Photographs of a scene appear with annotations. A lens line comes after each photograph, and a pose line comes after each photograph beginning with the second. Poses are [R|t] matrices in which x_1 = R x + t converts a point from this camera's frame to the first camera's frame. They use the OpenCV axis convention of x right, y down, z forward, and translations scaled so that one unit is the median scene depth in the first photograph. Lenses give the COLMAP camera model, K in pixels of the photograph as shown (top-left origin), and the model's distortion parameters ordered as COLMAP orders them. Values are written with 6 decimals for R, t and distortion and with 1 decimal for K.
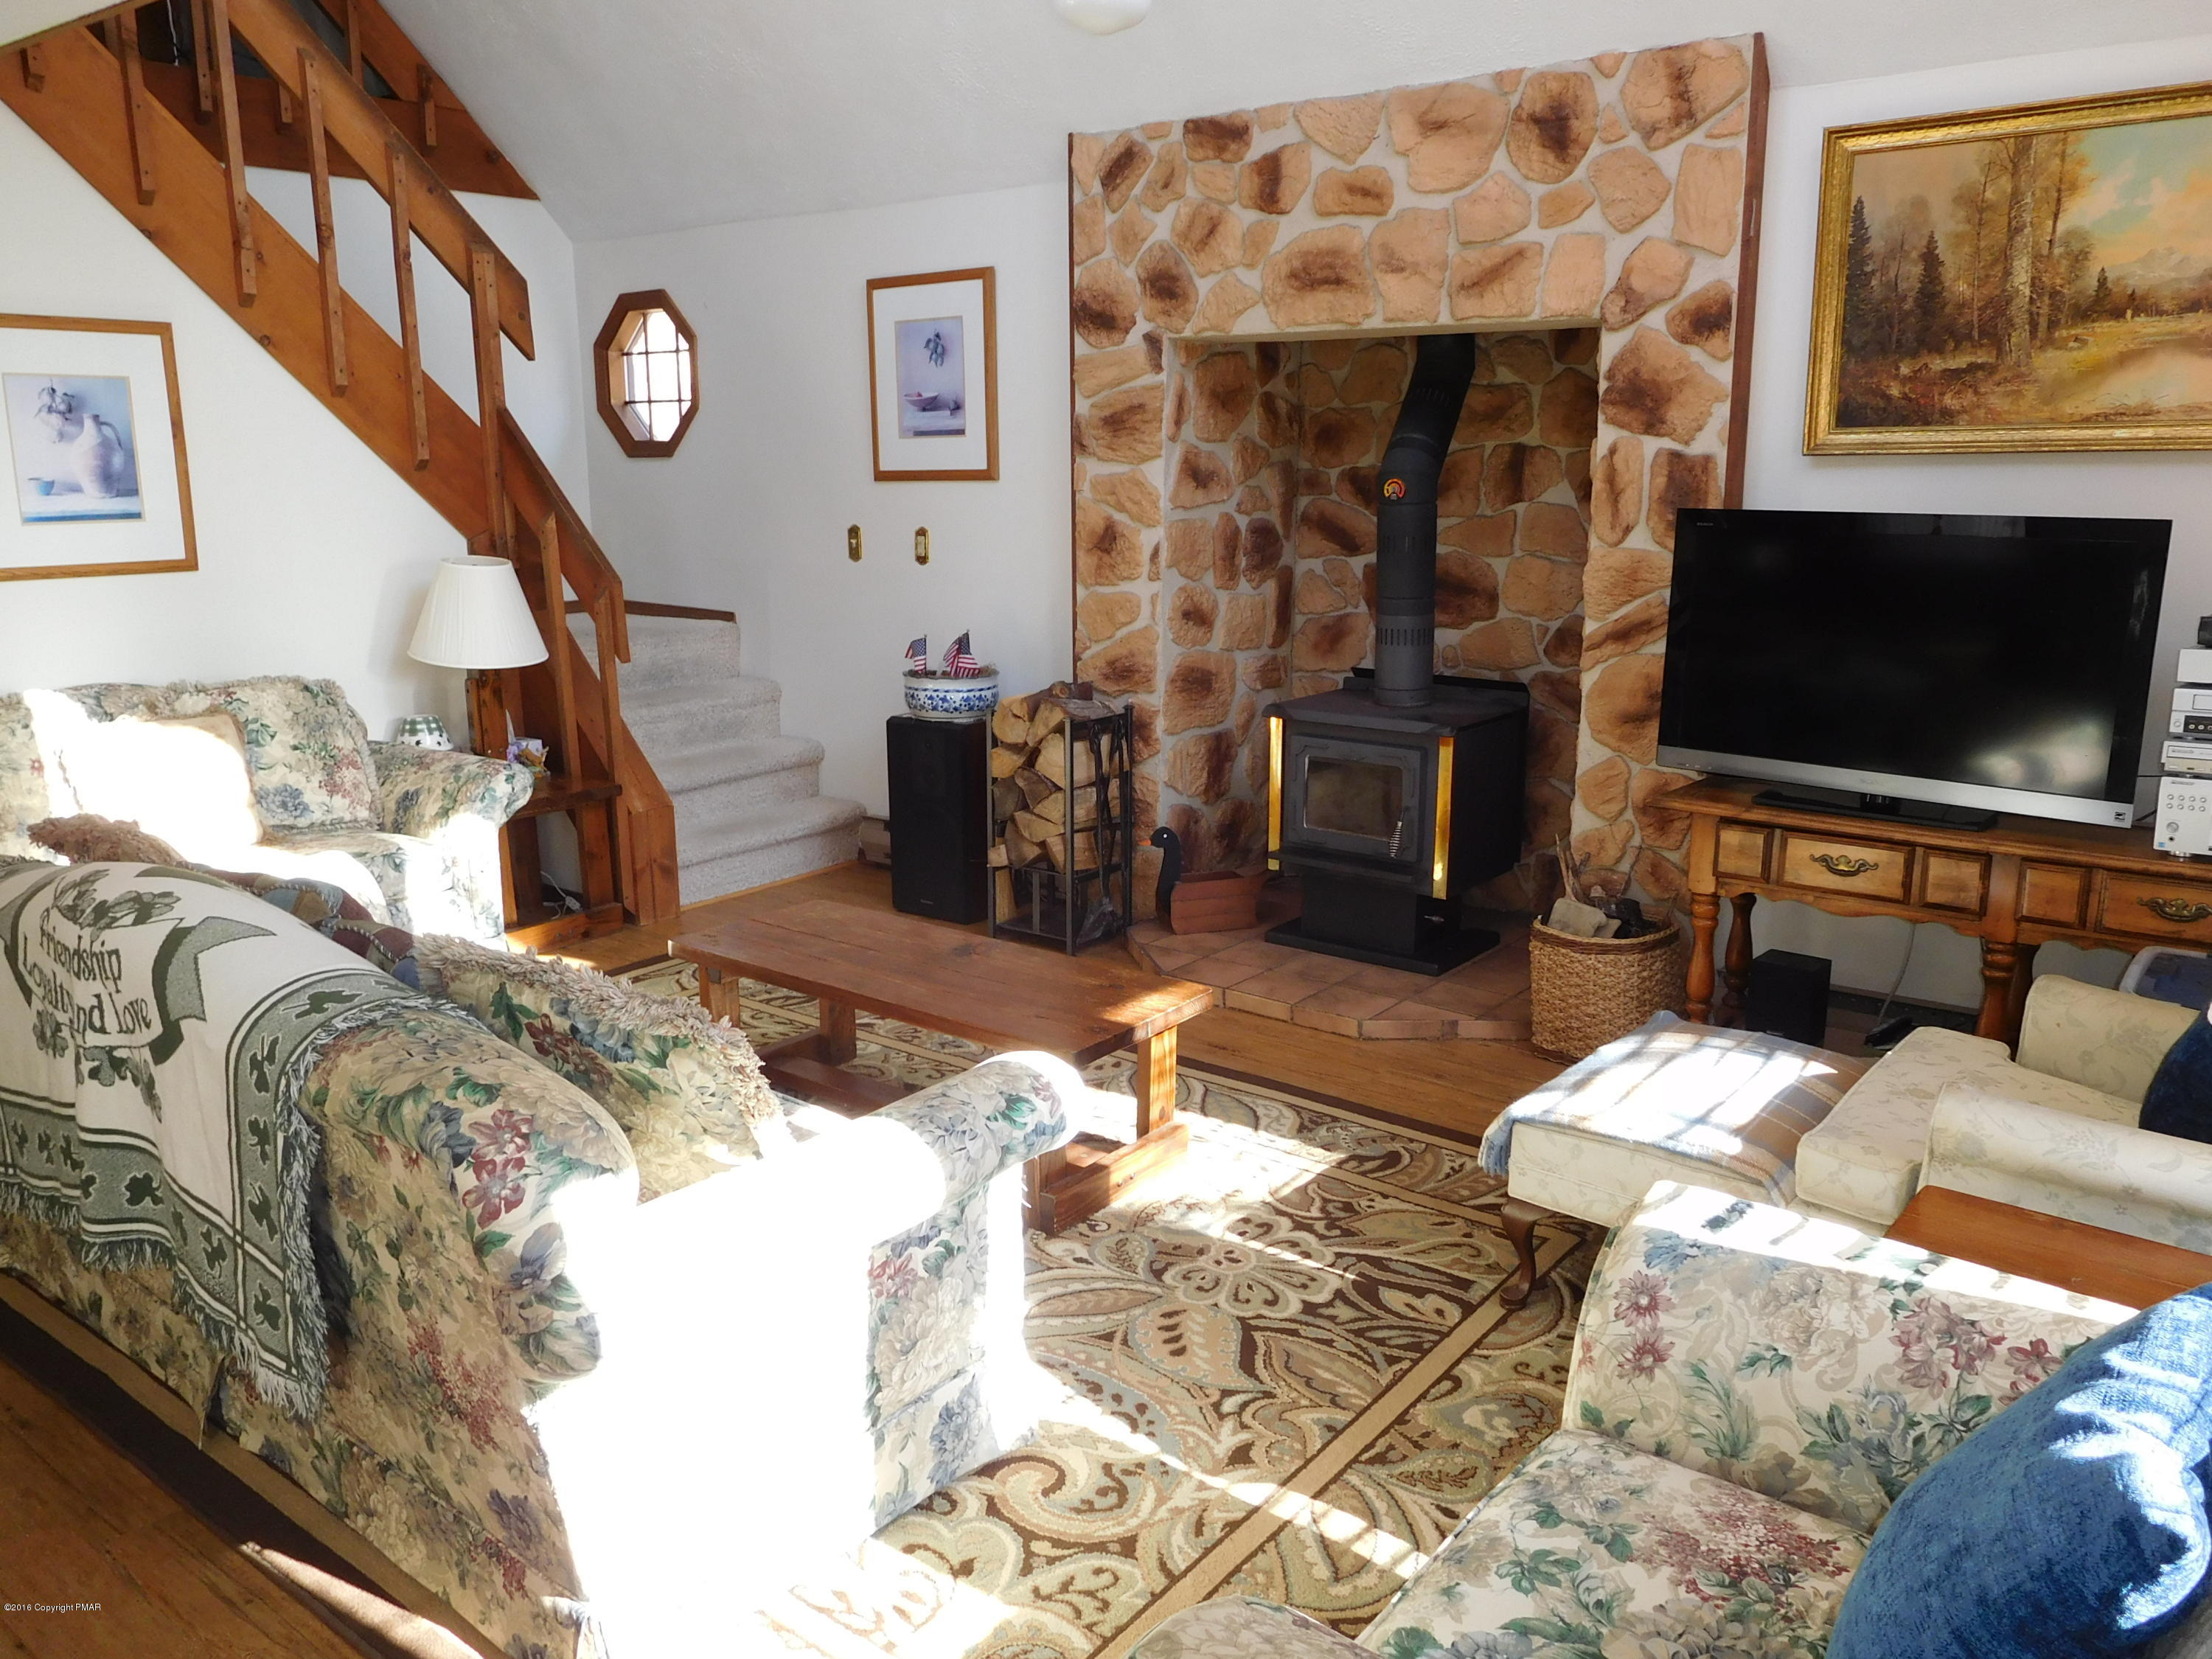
lens RADIAL K [[1649.8, 0, 1105.9], [0, 1649.8, 820.6], [0, 0, 1]] dist [-0.033049, 0.010957]
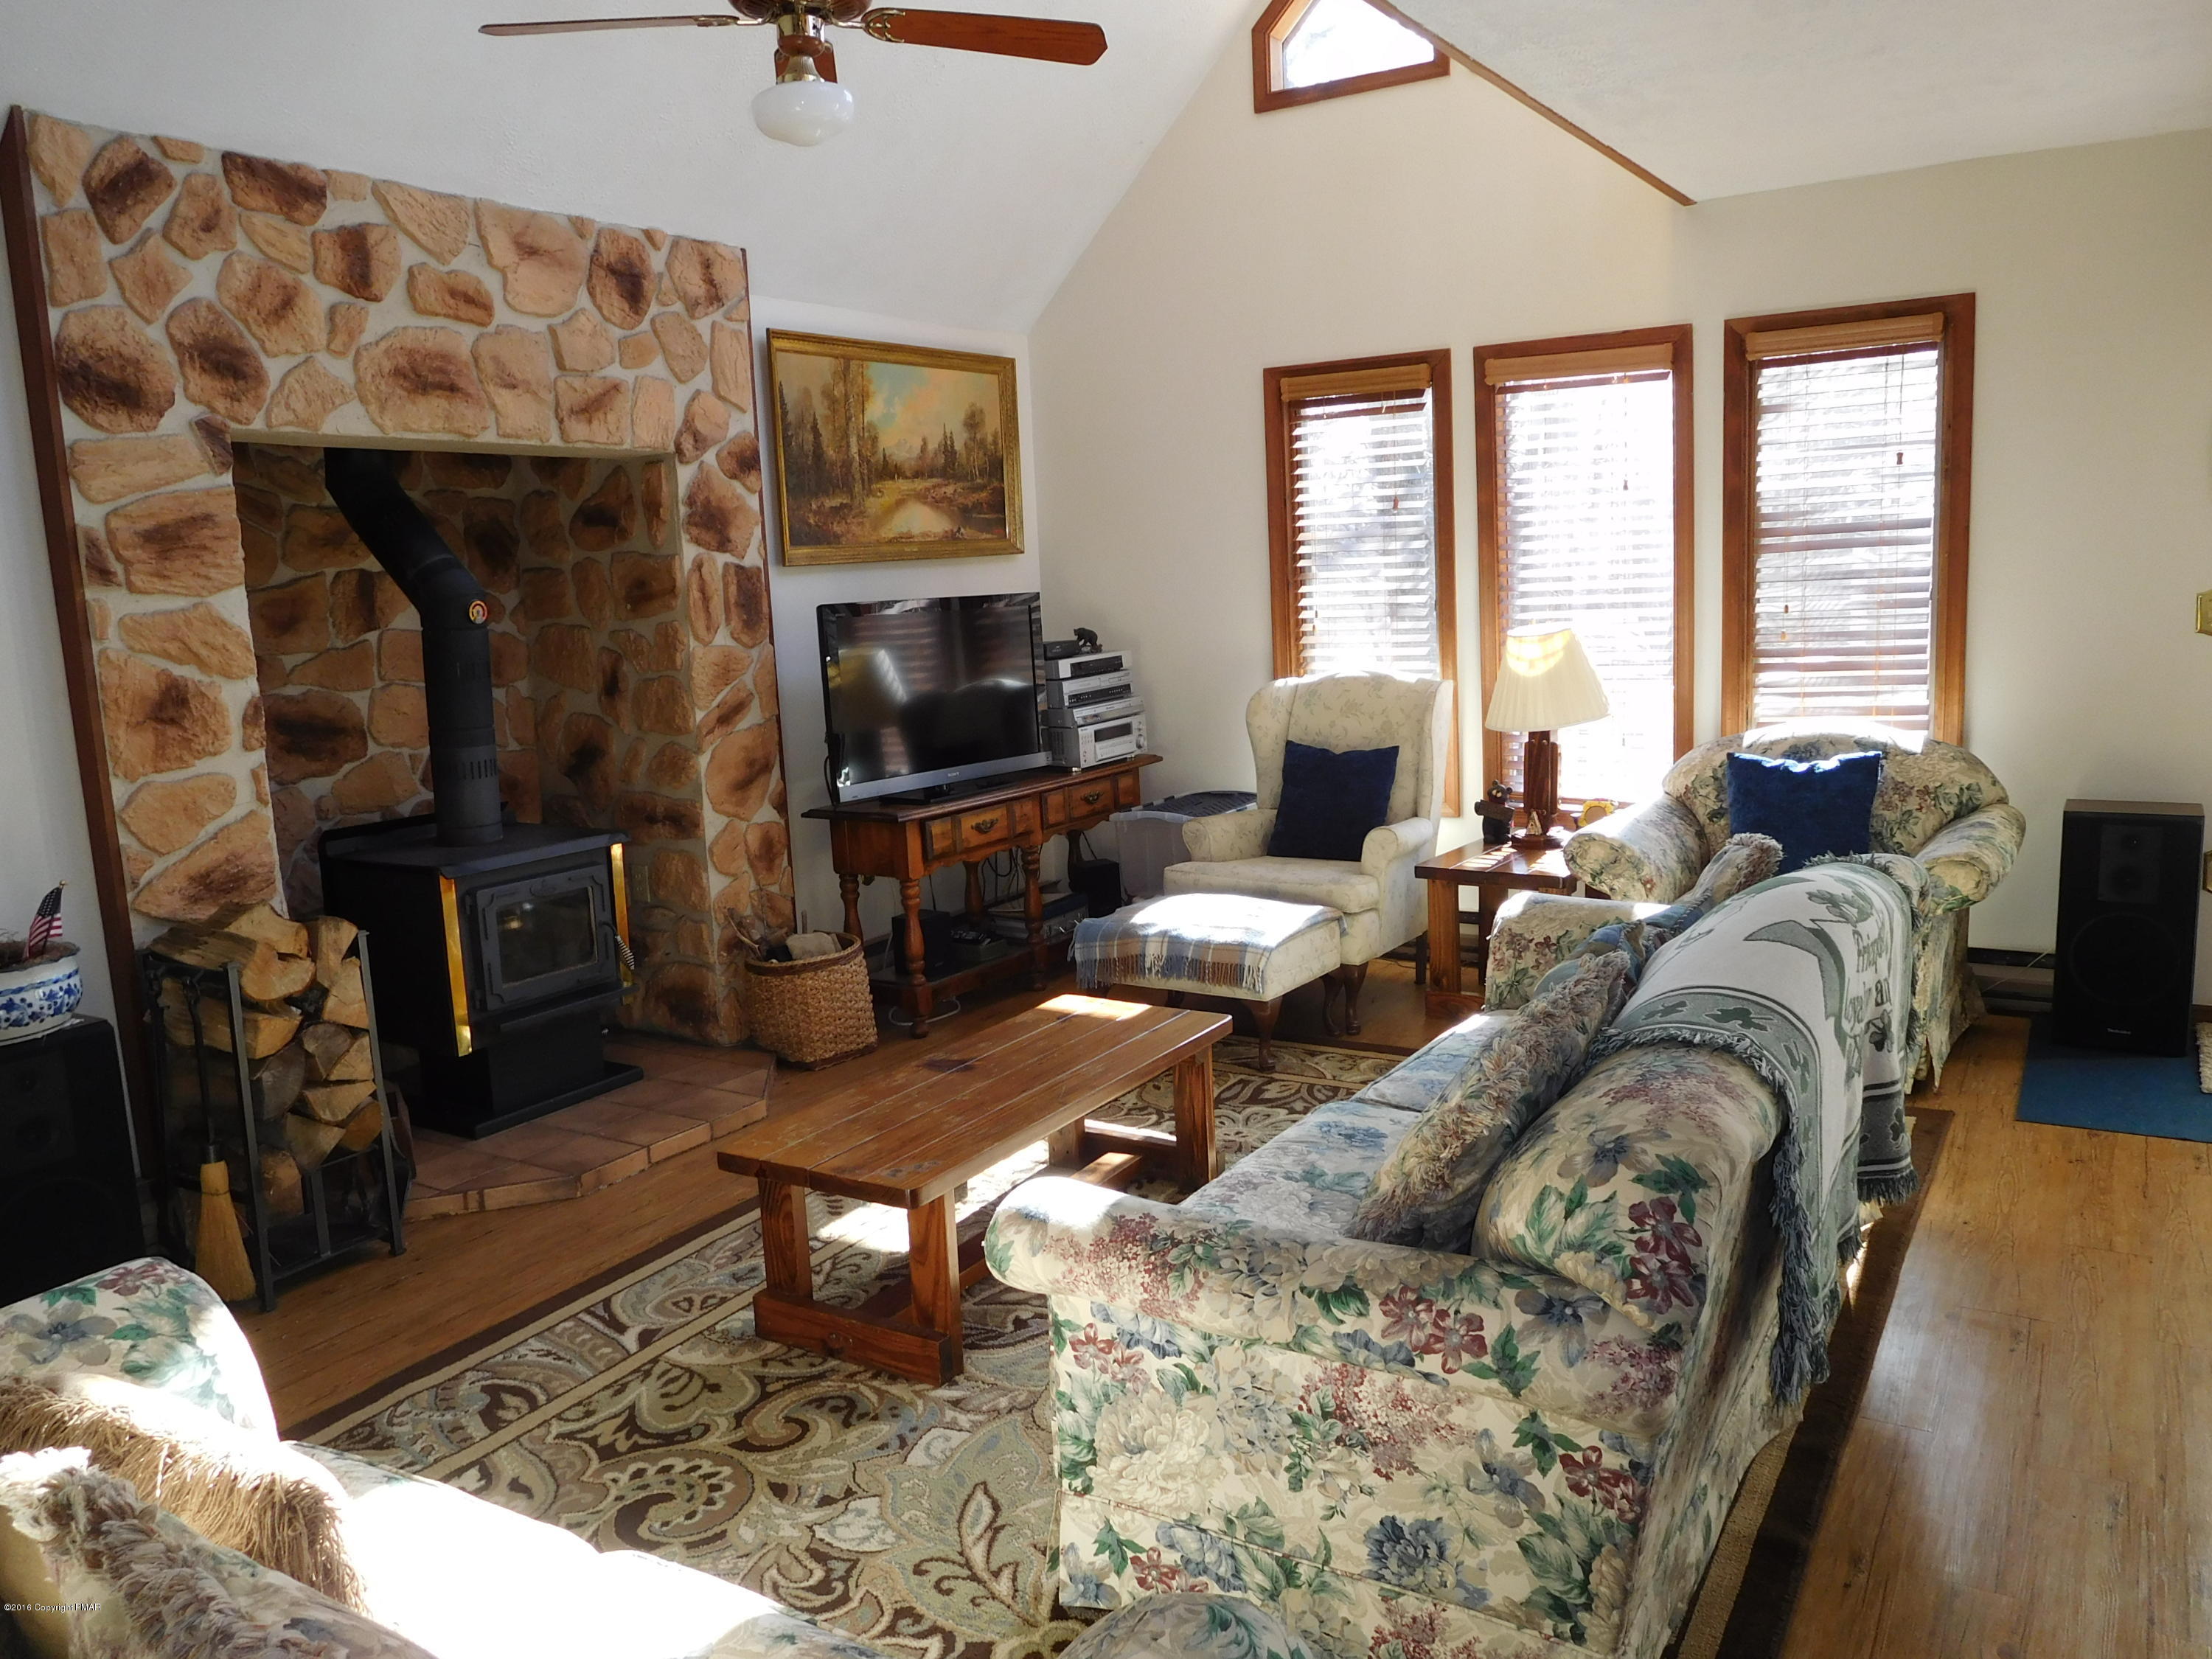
lens RADIAL K [[1649.8, 0, 1106.4], [0, 1649.8, 824.7], [0, 0, 1]] dist [-0.033049, 0.010957]
pose [[-0.106398, -0.148160, 0.983223, -0.847552], [0.249931, 0.953104, 0.170667, -0.164371], [-0.962400, 0.263897, -0.064378, 0.787705]]
